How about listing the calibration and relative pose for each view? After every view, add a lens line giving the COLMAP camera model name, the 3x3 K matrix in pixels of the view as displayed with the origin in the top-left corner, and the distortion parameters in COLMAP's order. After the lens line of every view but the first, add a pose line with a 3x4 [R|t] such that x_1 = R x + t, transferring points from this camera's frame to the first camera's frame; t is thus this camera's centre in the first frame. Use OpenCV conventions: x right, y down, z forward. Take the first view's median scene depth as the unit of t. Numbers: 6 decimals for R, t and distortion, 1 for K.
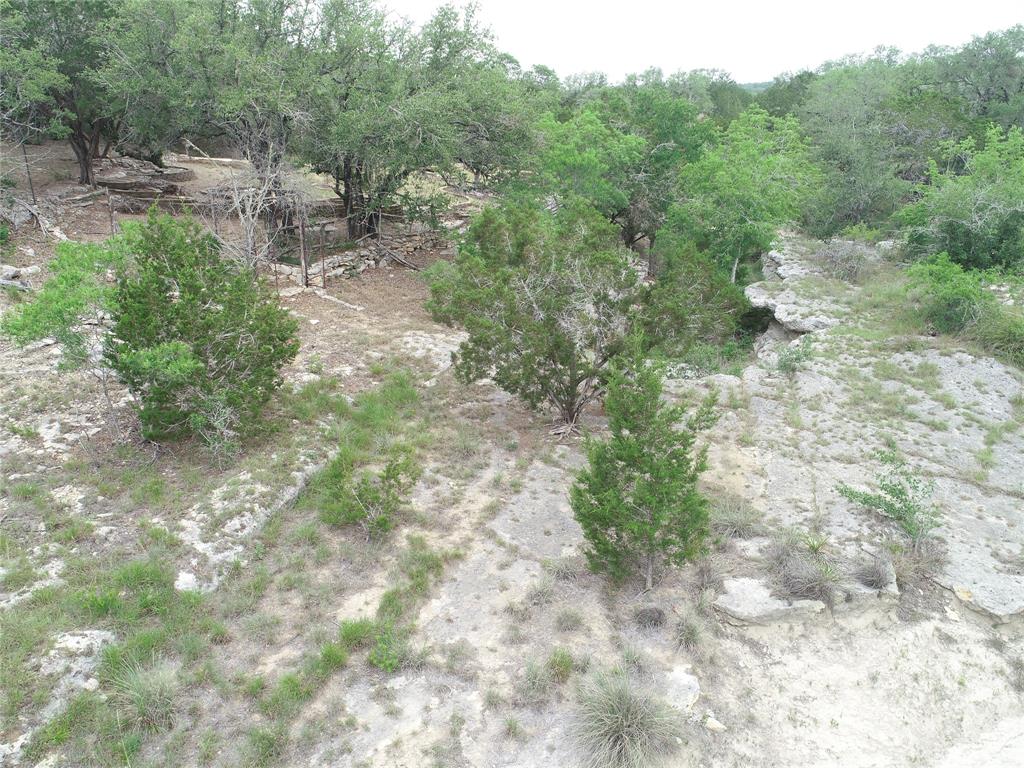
lens RADIAL K [[771.3, 0, 510.6], [0, 771.3, 387.6], [0, 0, 1]] dist [-0.000398, -0.001081]
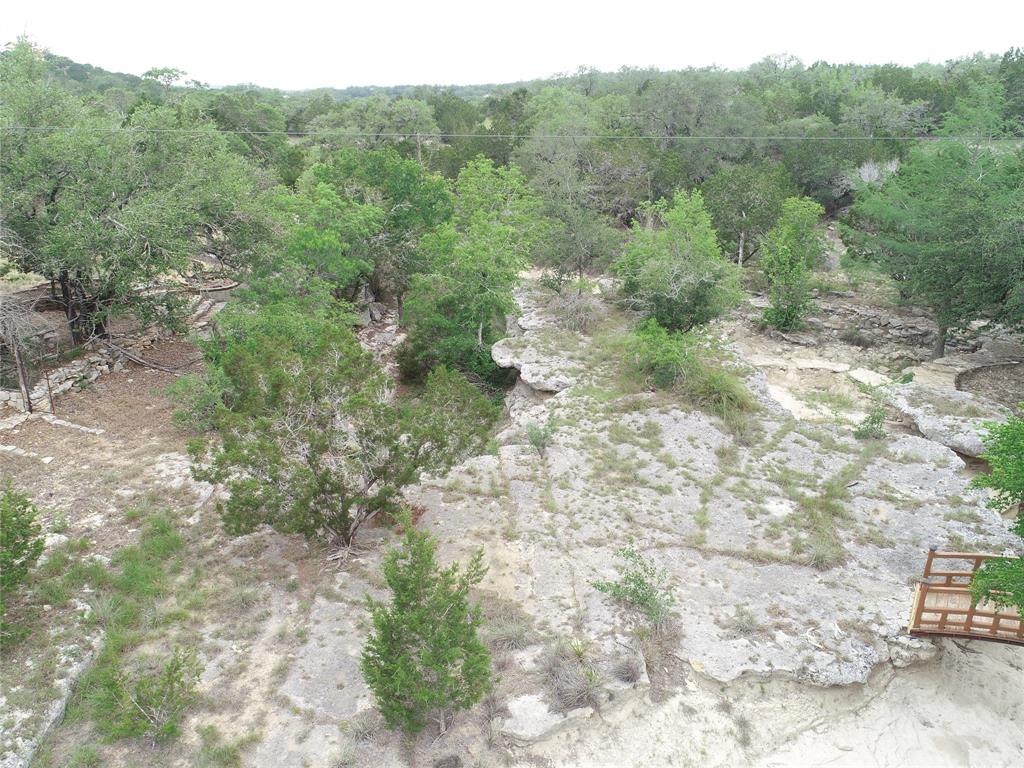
lens RADIAL K [[771.3, 0, 510.6], [0, 771.3, 387.6], [0, 0, 1]] dist [-0.000398, -0.001081]
pose [[0.946229, -0.114090, 0.302712, -0.002888], [0.113881, 0.993324, 0.018404, -0.170857], [-0.302791, 0.017058, 0.952904, -0.052127]]
